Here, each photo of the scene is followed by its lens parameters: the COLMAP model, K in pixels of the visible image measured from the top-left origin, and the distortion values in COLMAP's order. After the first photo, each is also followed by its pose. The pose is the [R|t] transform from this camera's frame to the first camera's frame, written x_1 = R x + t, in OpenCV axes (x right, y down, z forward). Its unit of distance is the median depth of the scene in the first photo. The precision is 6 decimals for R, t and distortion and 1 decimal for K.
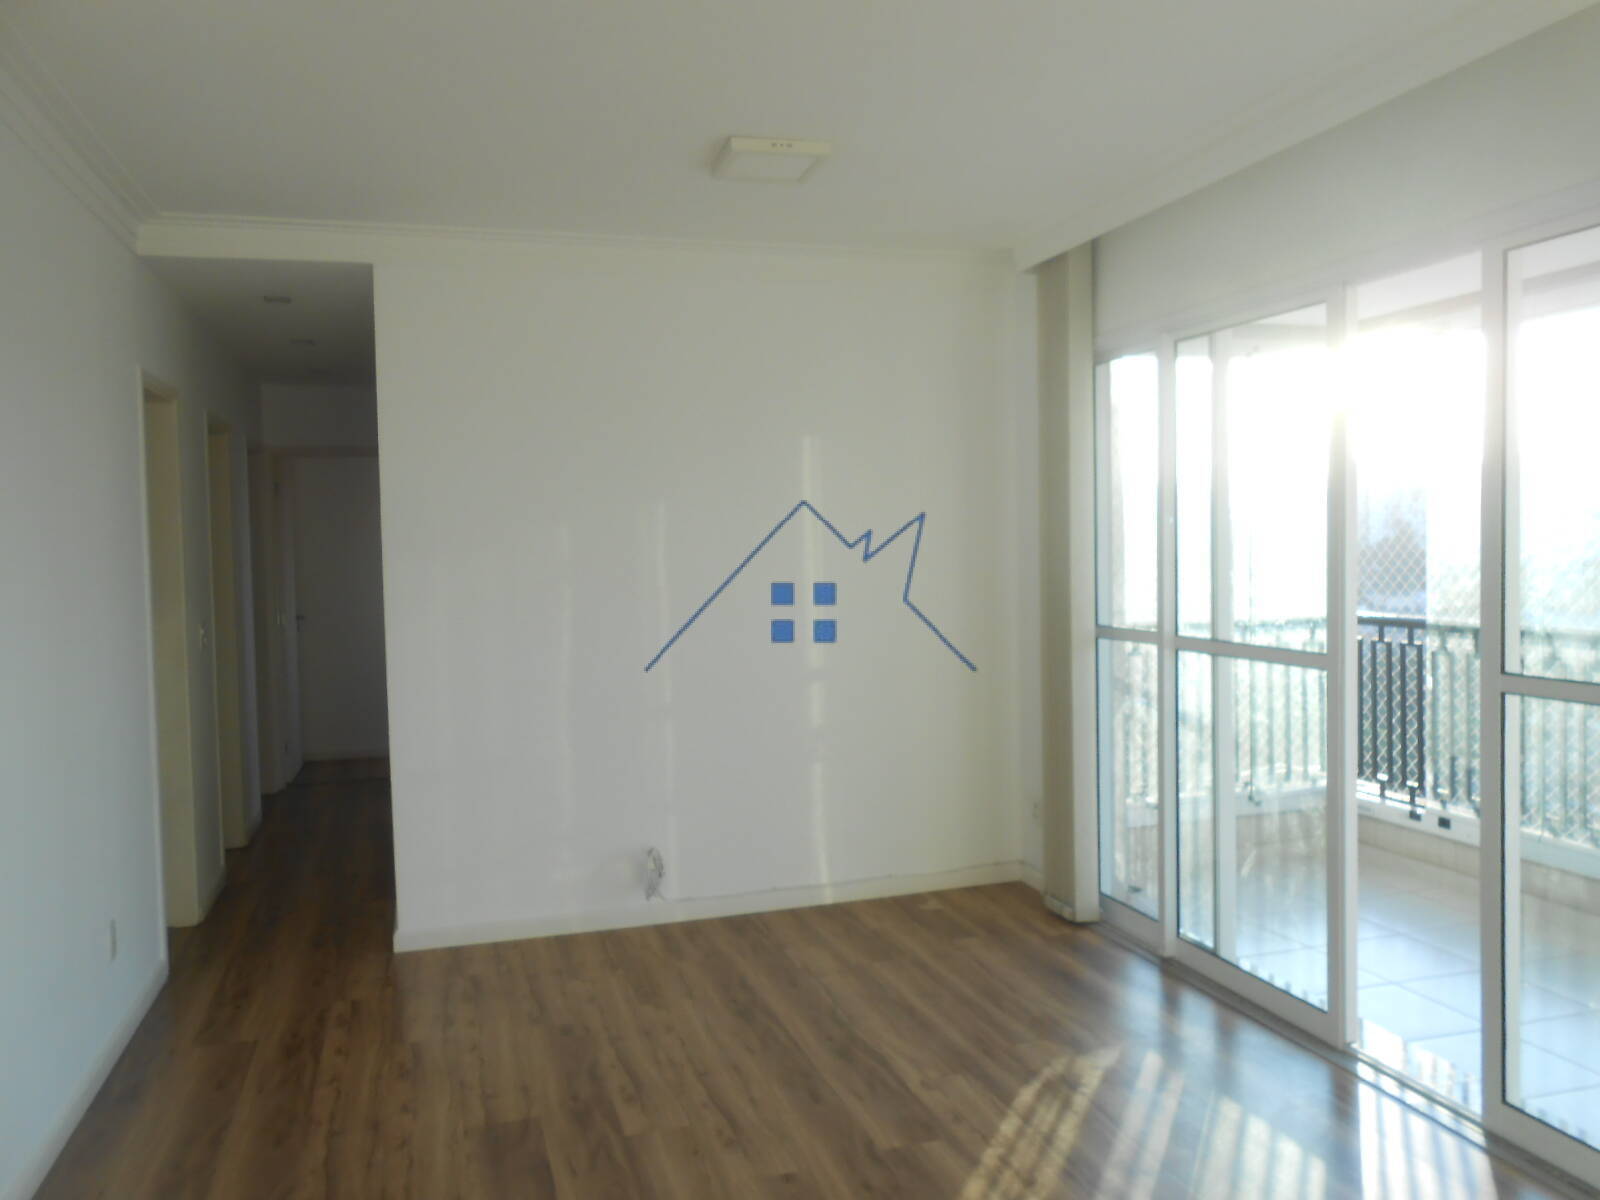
lens RADIAL K [[1242.6, 0, 794.7], [0, 1242.6, 590.7], [0, 0, 1]] dist [-0.022265, 0.056026]
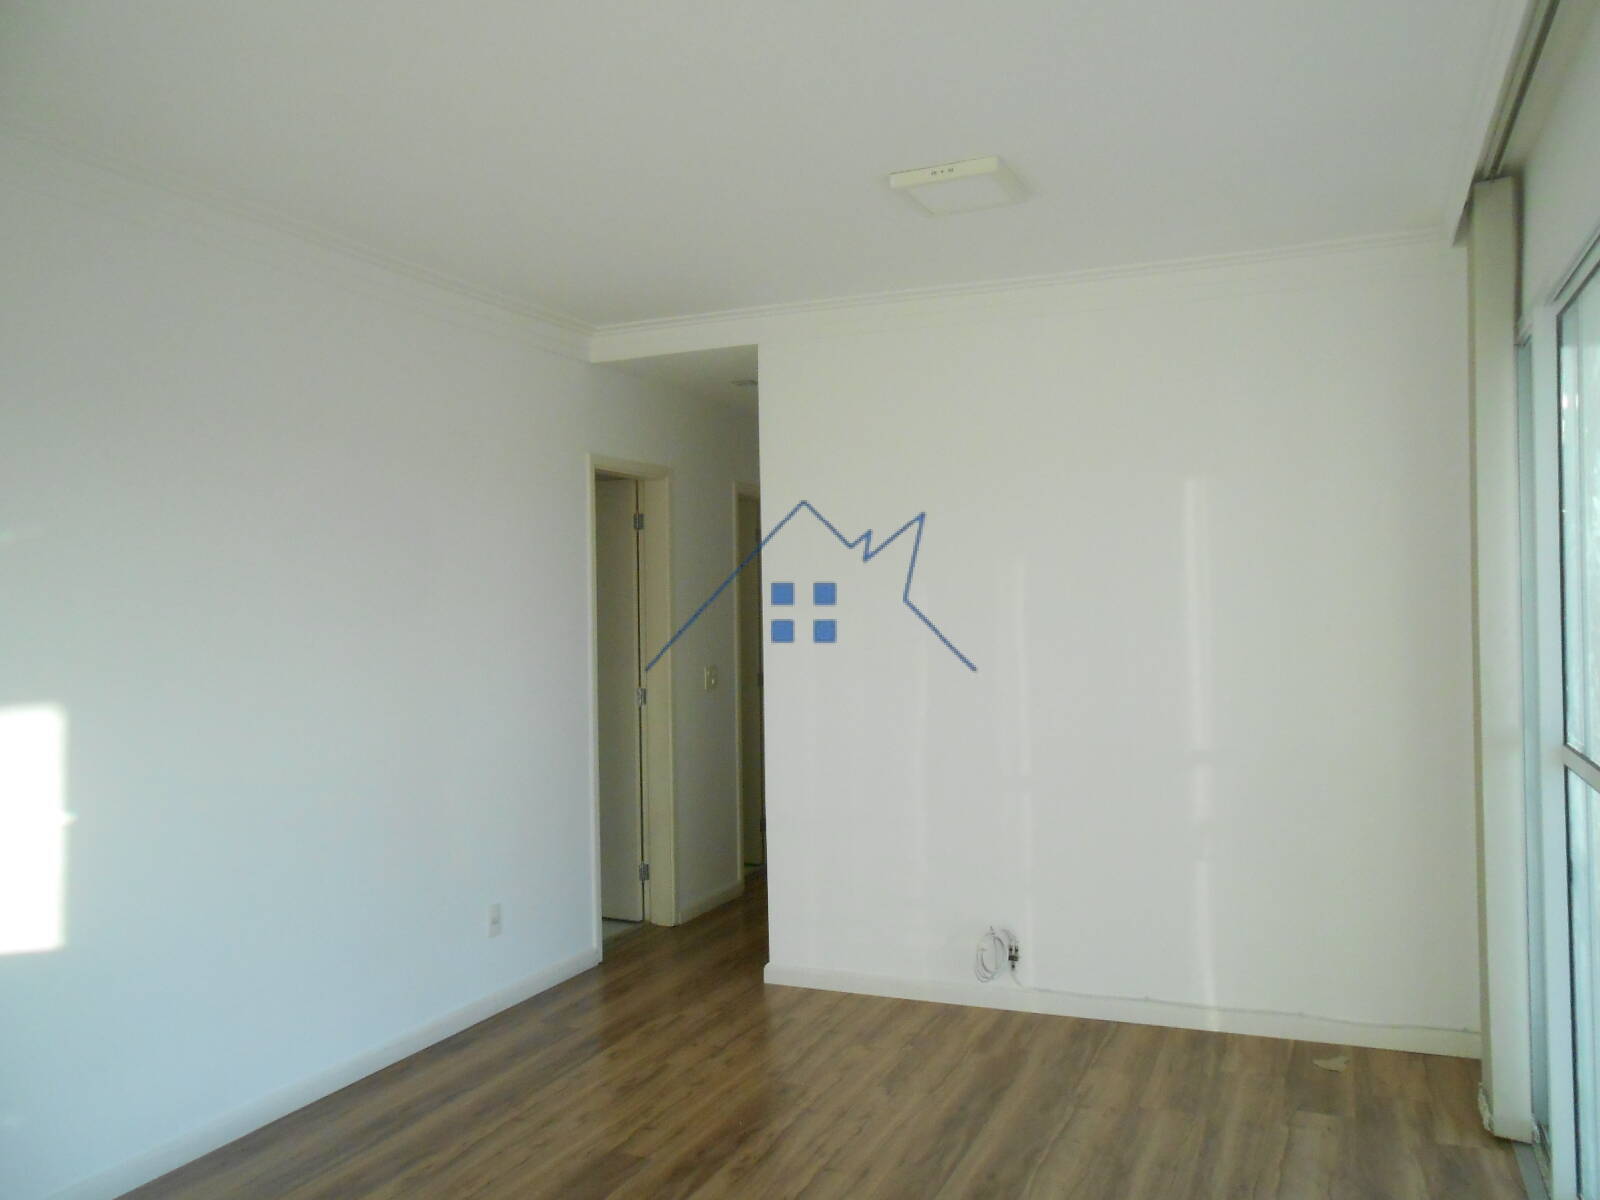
lens RADIAL K [[1242.6, 0, 795.9], [0, 1242.6, 599.3], [0, 0, 1]] dist [-0.022265, 0.056026]
pose [[0.767239, 0.005751, -0.641336, 0.413302], [-0.022875, 0.999569, -0.018402, -0.021123], [0.640953, 0.028789, 0.767040, 0.200408]]
